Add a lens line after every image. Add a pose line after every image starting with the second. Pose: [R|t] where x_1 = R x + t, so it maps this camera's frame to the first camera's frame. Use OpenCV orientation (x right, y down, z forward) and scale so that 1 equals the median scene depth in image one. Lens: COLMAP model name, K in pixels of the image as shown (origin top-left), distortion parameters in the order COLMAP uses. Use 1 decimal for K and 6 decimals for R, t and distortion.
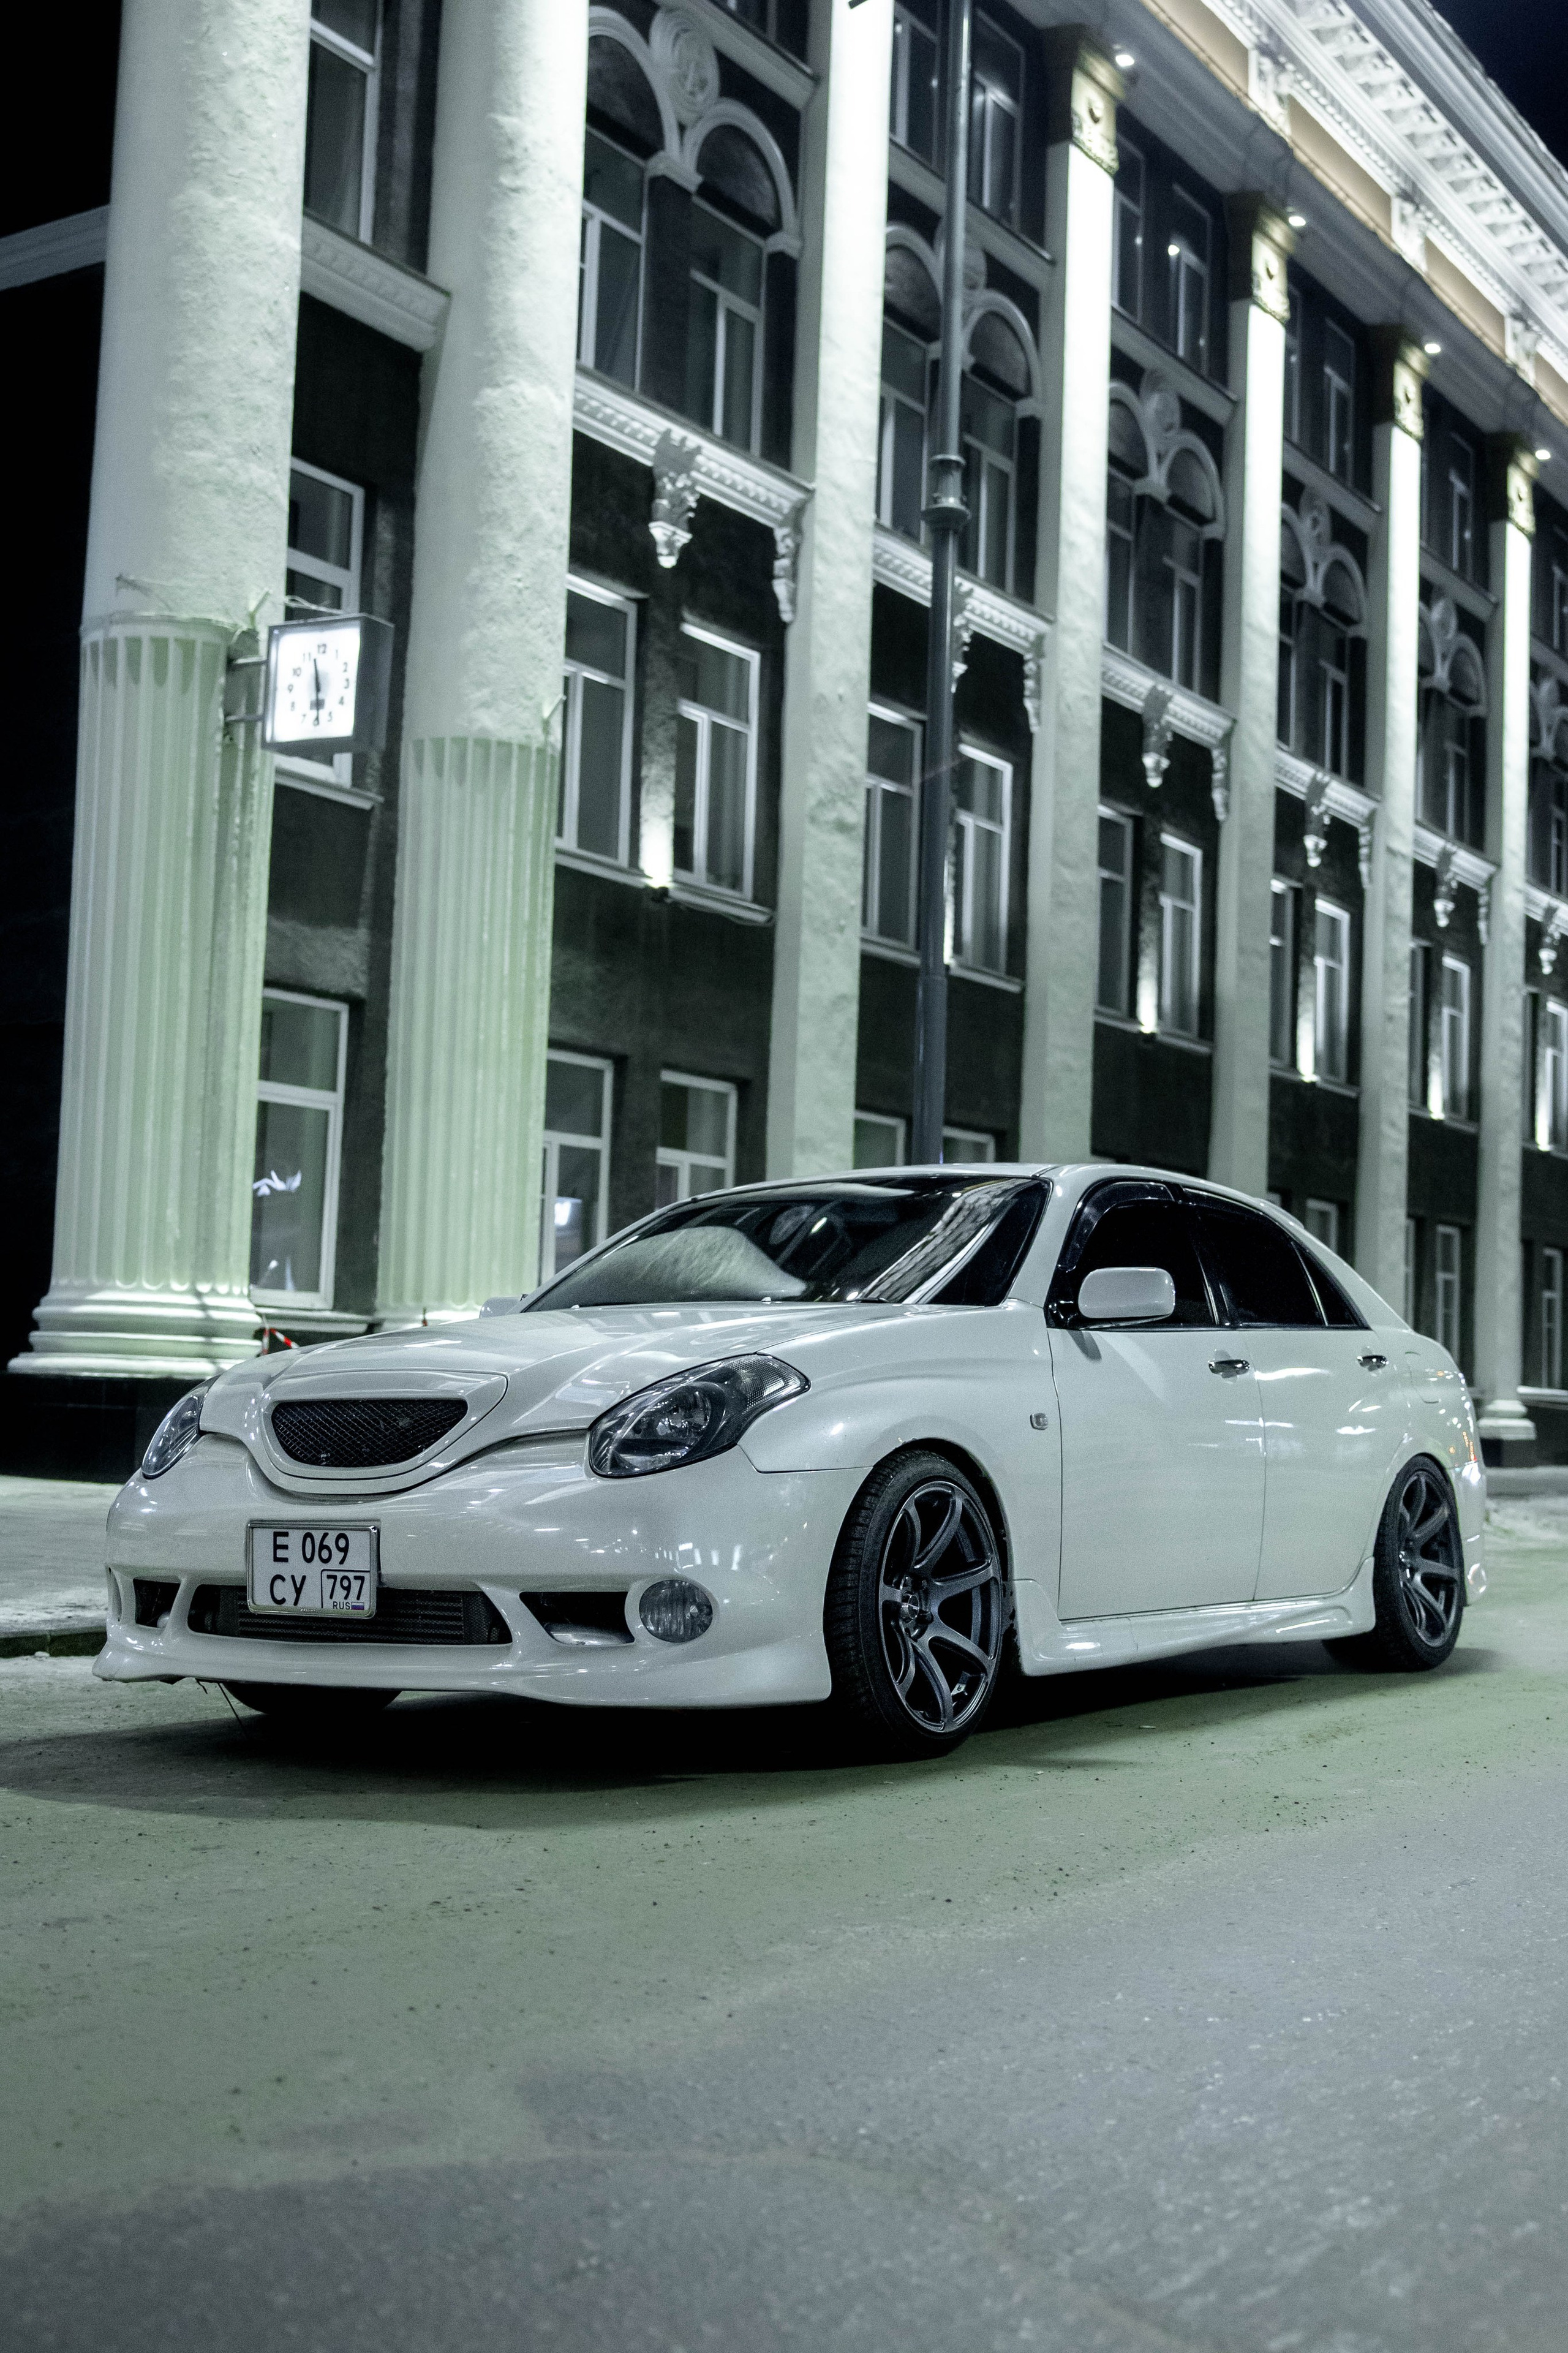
lens RADIAL K [[2684.5, 0, 761.8], [0, 2684.5, 1160.9], [0, 0, 1]] dist [0.010994, 0.000000]
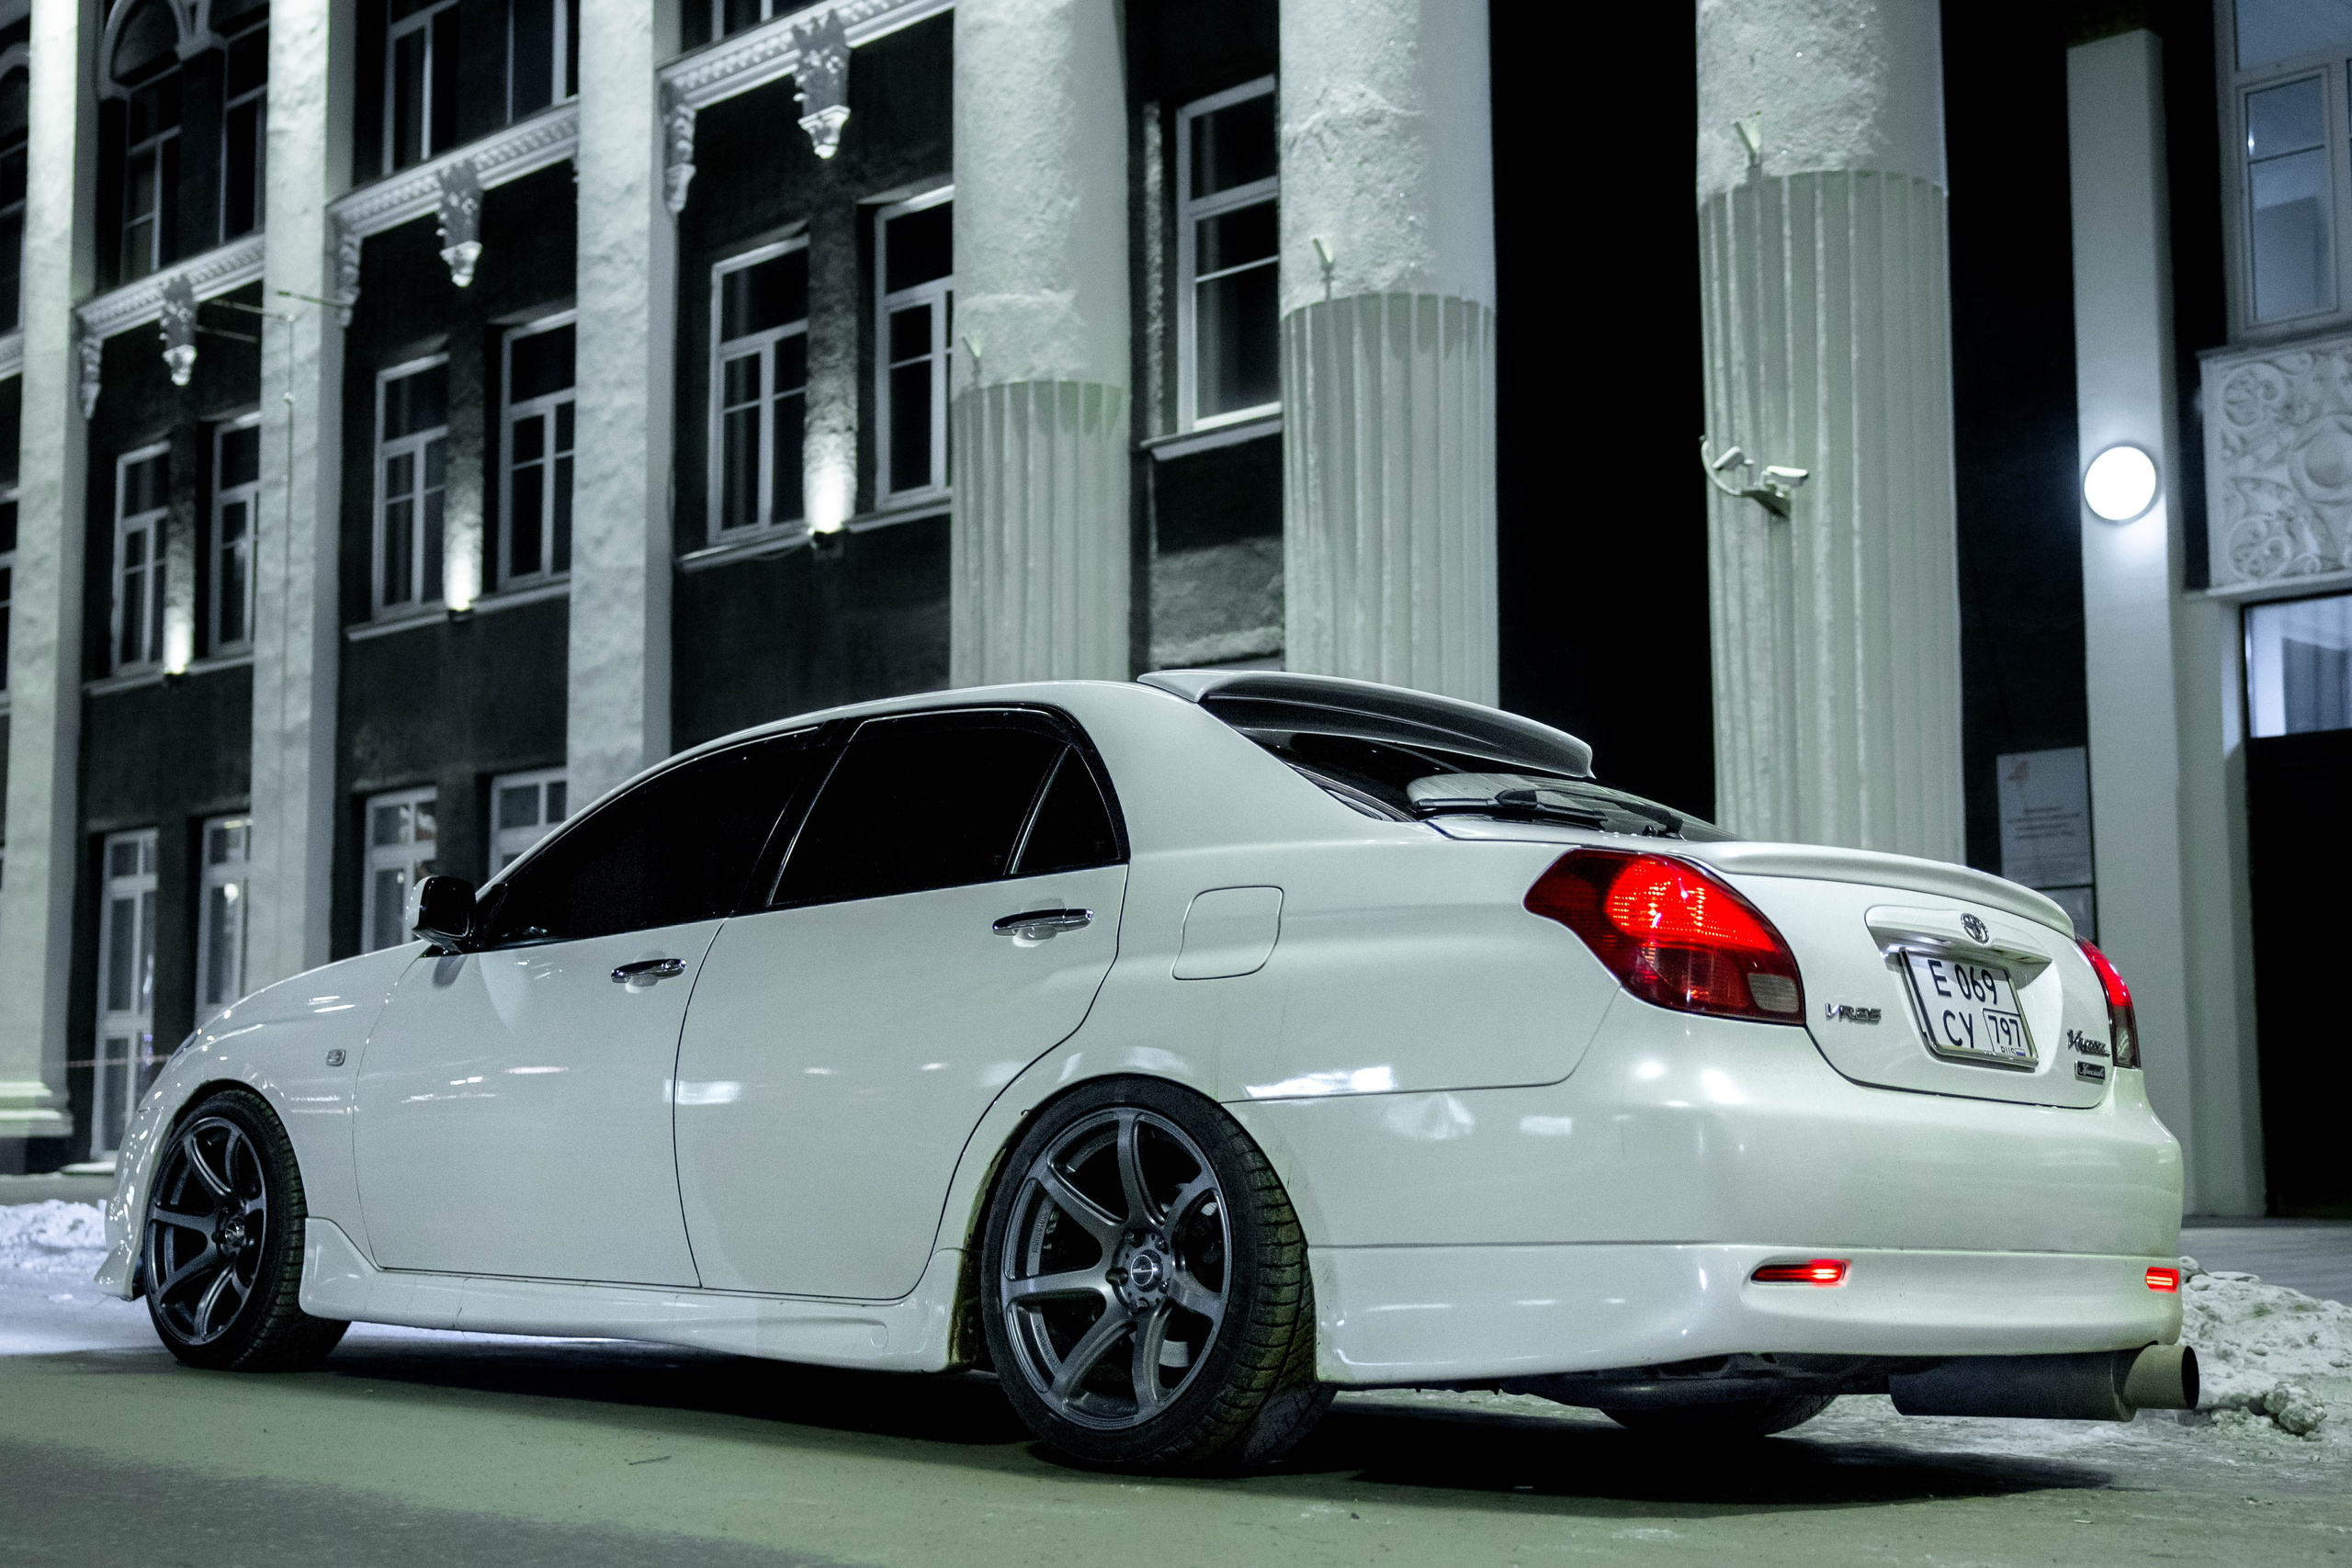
lens RADIAL K [[2977.2, 0, 1113.2], [0, 2977.2, 779.5], [0, 0, 1]] dist [0.029905, 0.000000]
pose [[-0.188010, -0.147234, -0.971069, 0.361115], [0.079587, 0.983165, -0.164477, 0.063840], [0.978937, -0.108207, -0.173127, 0.474035]]
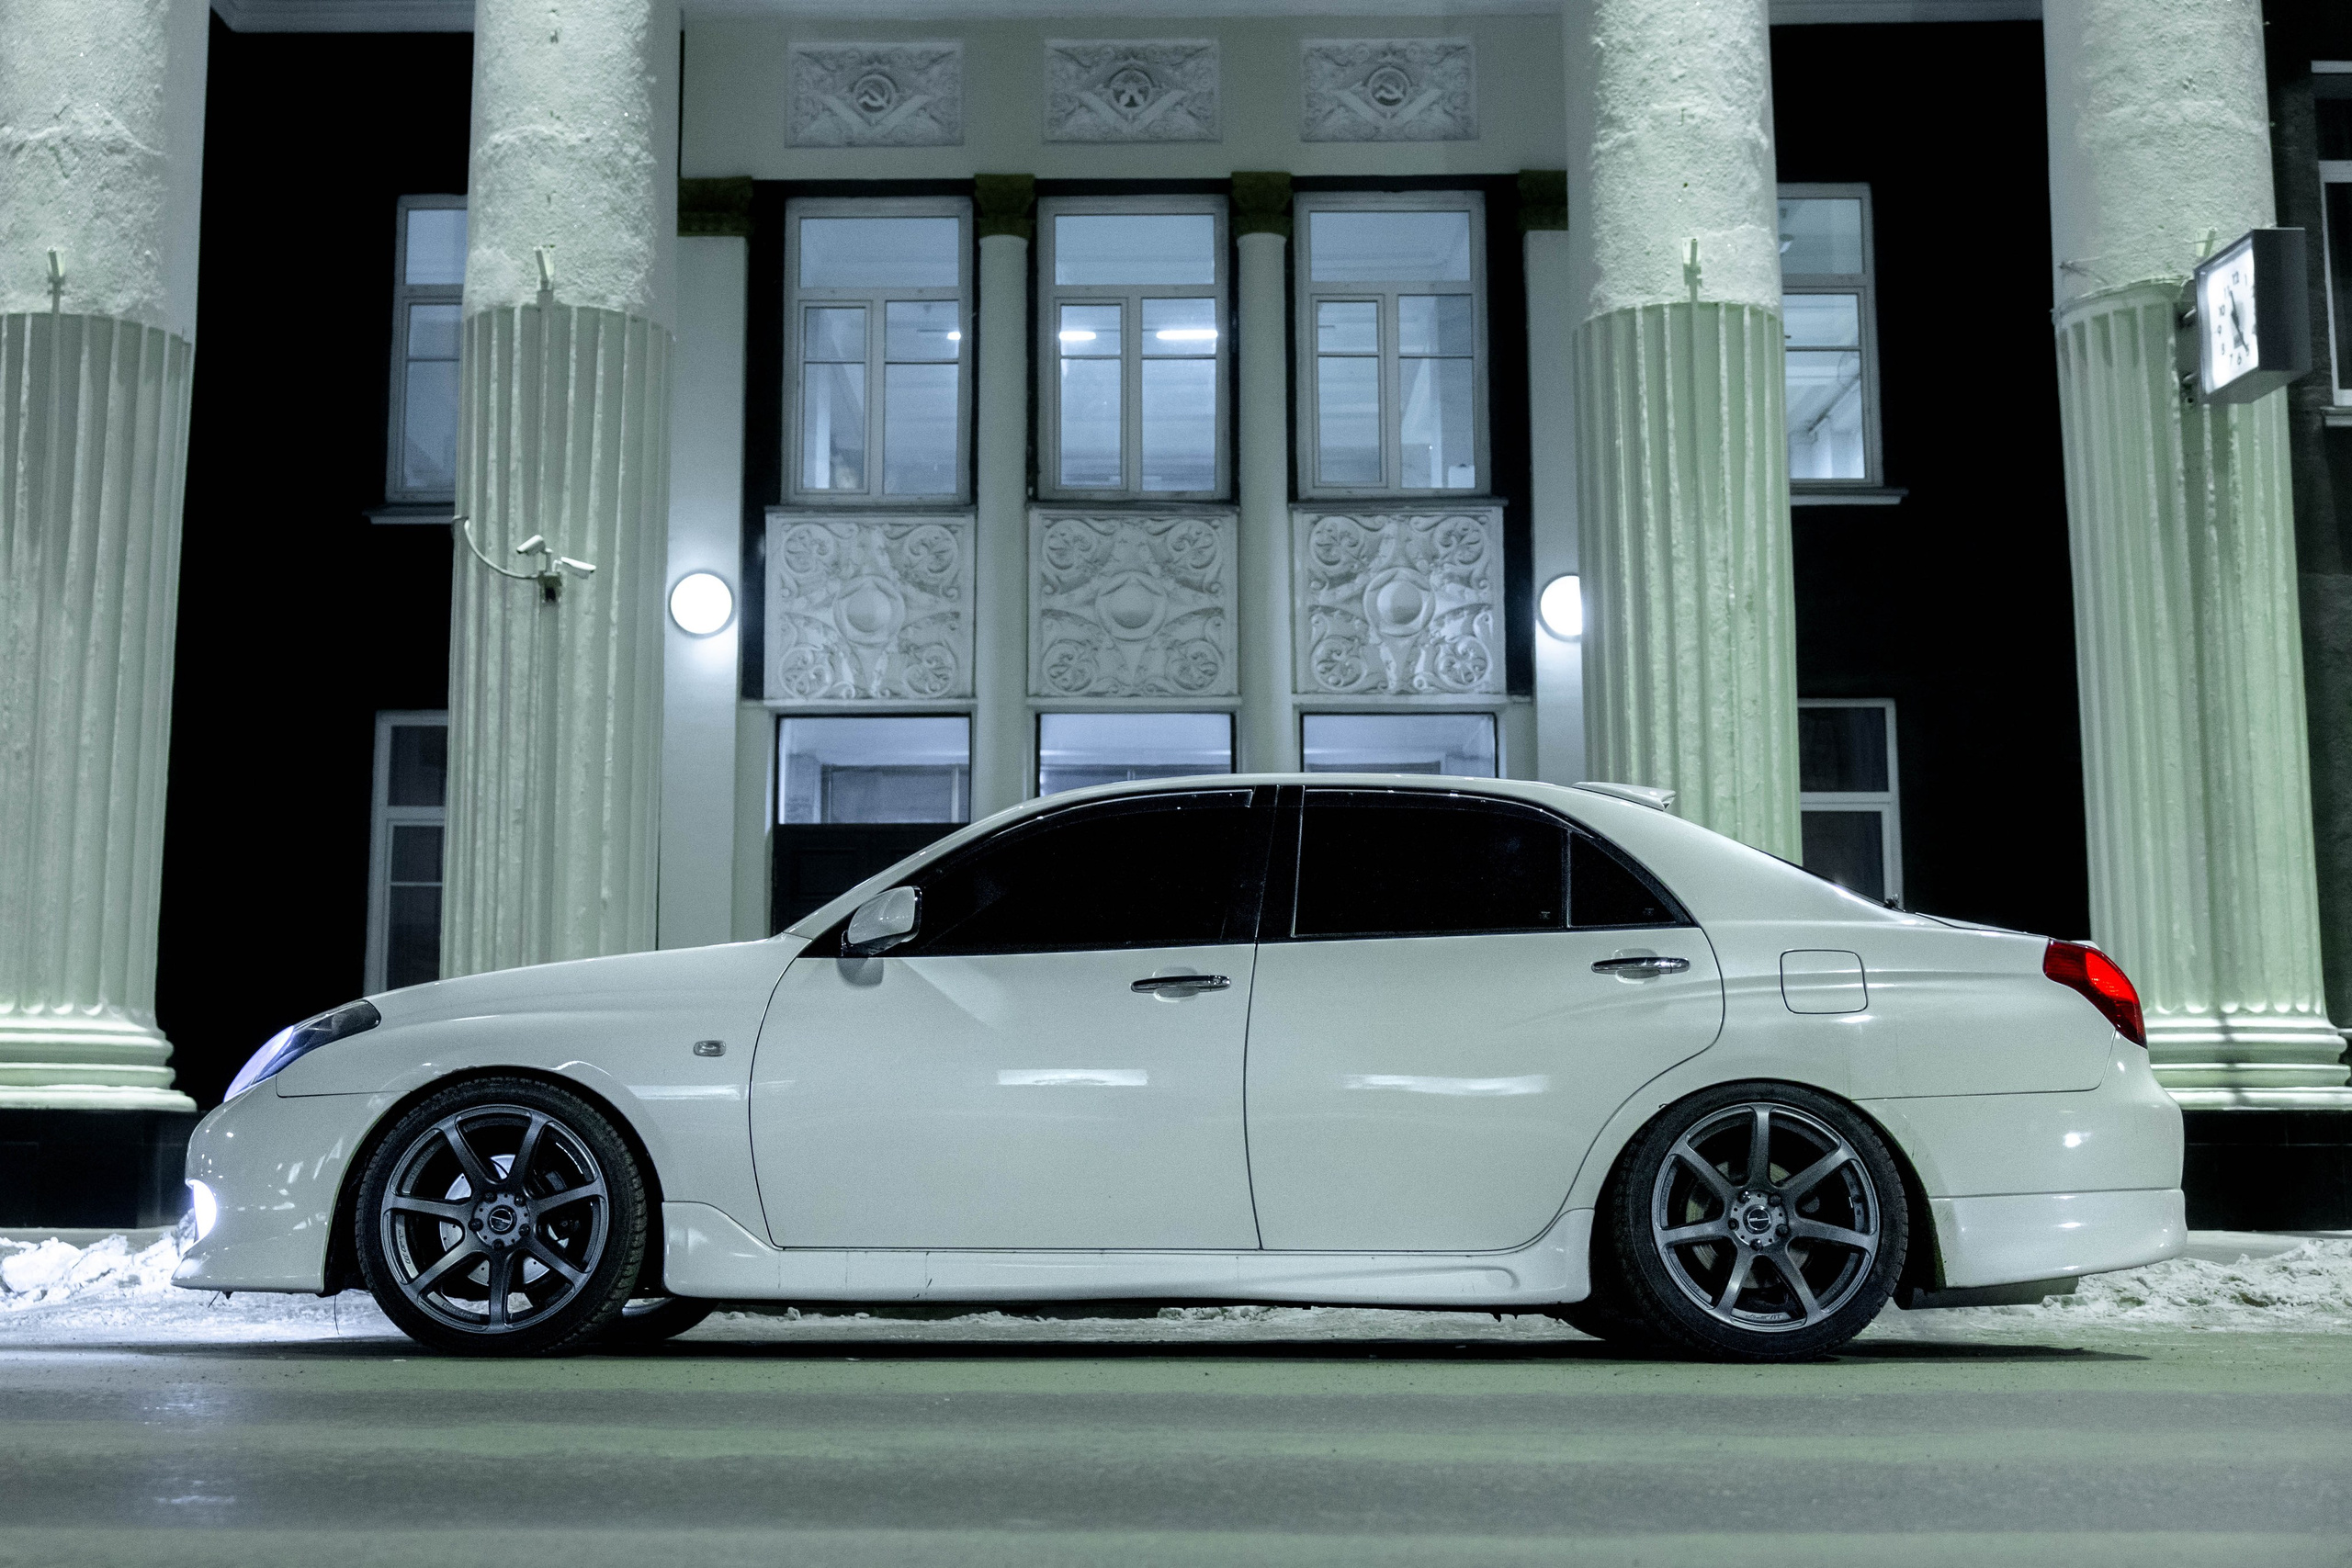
lens RADIAL K [[2790.5, 0, 1138.2], [0, 2790.5, 727.4], [0, 0, 1]] dist [0.000919, 0.000000]
pose [[0.552042, -0.159606, -0.818398, 0.349539], [0.091151, 0.987178, -0.131037, 0.041819], [0.828819, -0.002260, 0.559512, 0.172217]]
